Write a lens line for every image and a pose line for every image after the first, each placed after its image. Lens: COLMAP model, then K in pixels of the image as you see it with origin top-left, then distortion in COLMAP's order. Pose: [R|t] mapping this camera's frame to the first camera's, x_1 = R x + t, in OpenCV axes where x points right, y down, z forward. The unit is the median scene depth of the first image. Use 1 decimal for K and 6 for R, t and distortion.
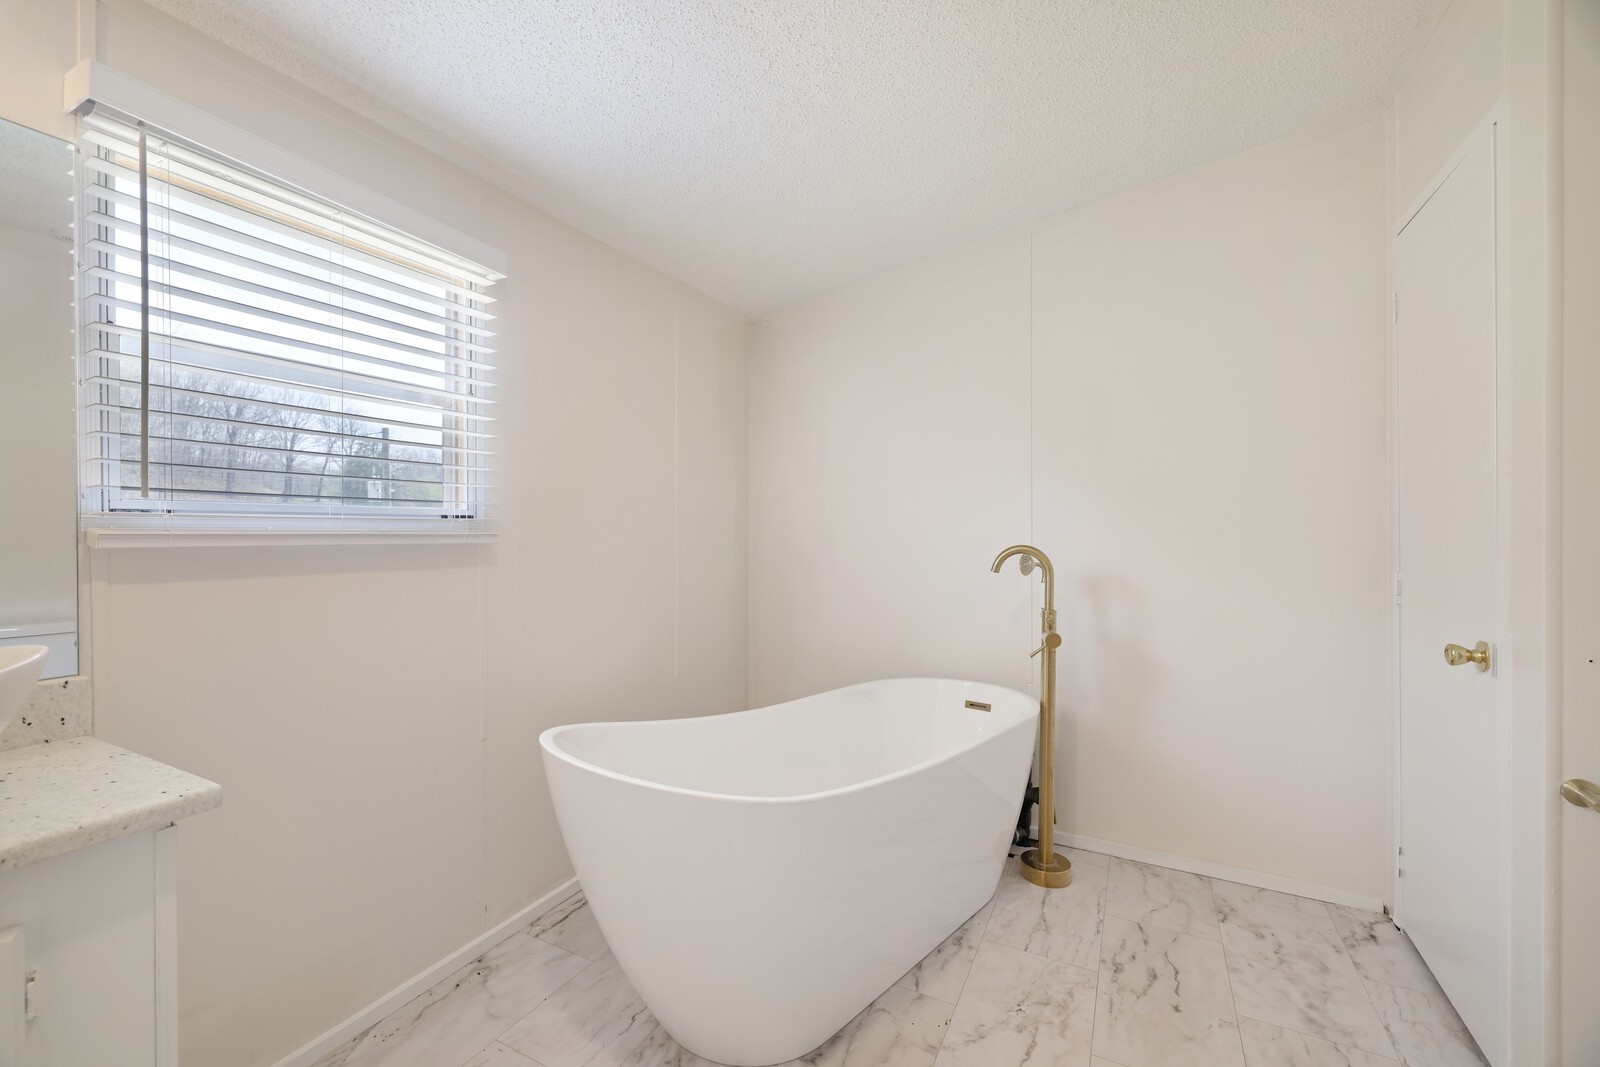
lens RADIAL K [[667.4, 0, 793.3], [0, 667.4, 528.8], [0, 0, 1]] dist [0.001735, 0.000487]
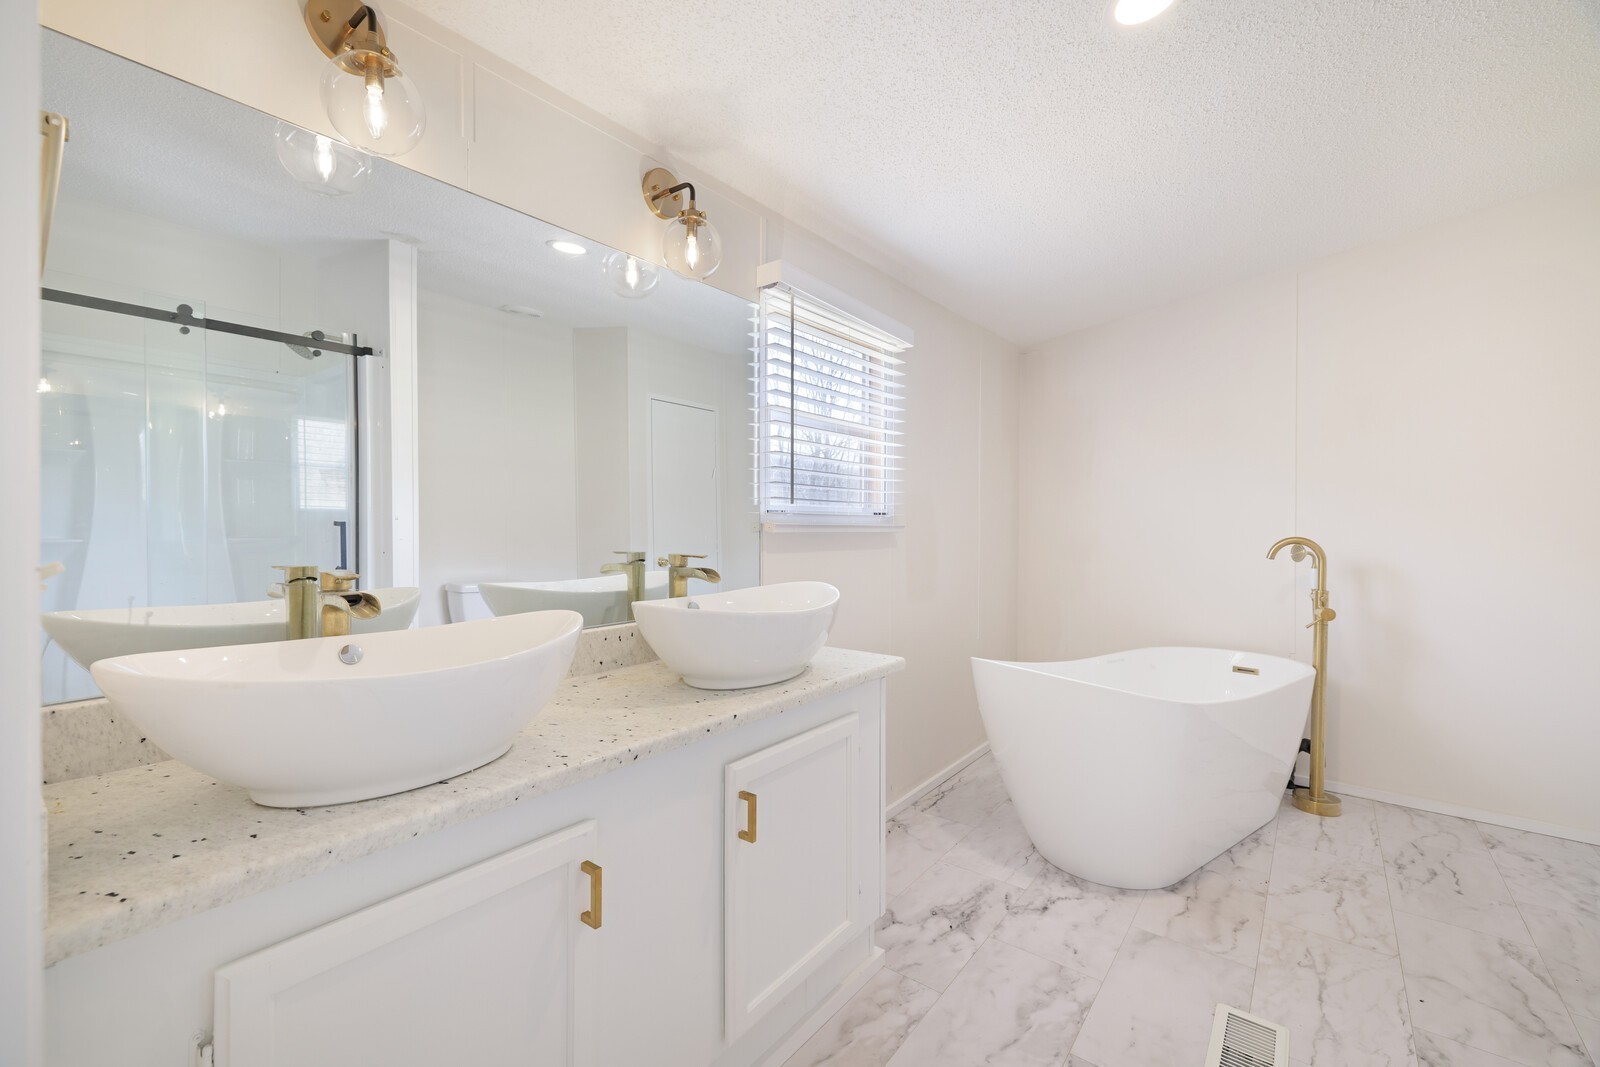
lens RADIAL K [[672.8, 0, 798.8], [0, 672.8, 524.5], [0, 0, 1]] dist [0.001194, 0.000209]
pose [[0.983382, 0.005356, -0.181469, -0.394053], [-0.004483, 0.999976, 0.005221, -0.001270], [0.181492, -0.004321, 0.983383, -0.450480]]
